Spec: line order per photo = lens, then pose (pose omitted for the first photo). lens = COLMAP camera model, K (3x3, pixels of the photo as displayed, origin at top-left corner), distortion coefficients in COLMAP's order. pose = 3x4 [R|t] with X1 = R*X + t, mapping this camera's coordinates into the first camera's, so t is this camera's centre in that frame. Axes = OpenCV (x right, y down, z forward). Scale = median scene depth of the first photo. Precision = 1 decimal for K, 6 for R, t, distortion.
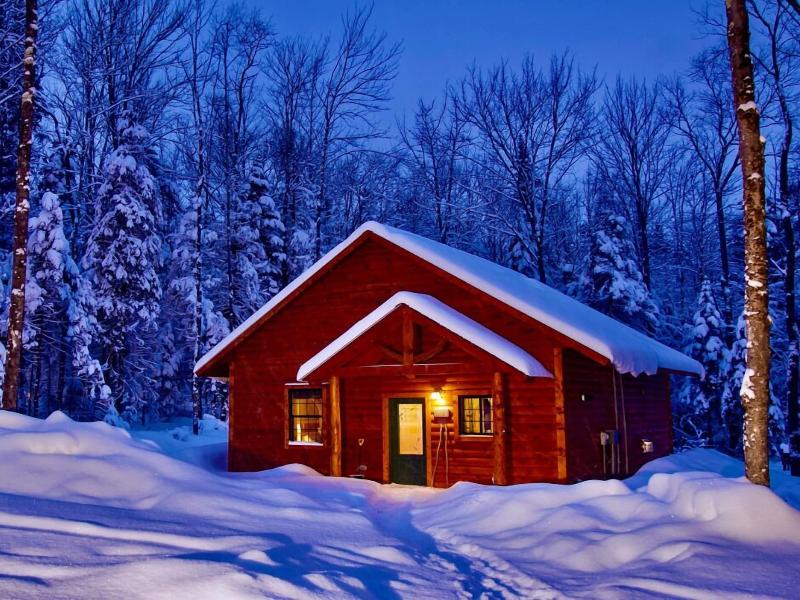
lens RADIAL K [[728.6, 0, 400.0], [0, 728.6, 300.0], [0, 0, 1]] dist [-0.080237, 0.121326]
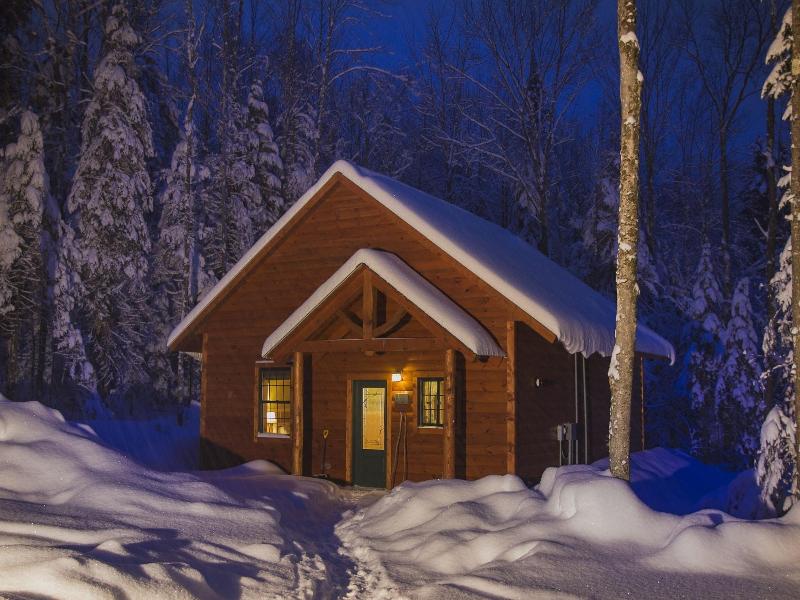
lens RADIAL K [[954.9, 0, 400.0], [0, 954.9, 300.0], [0, 0, 1]] dist [-0.028370, -0.011700]
pose [[0.997185, 0.027307, -0.069836, 0.120738], [-0.024454, 0.998844, 0.041384, 0.000206], [0.070886, -0.039559, 0.996700, -0.060992]]
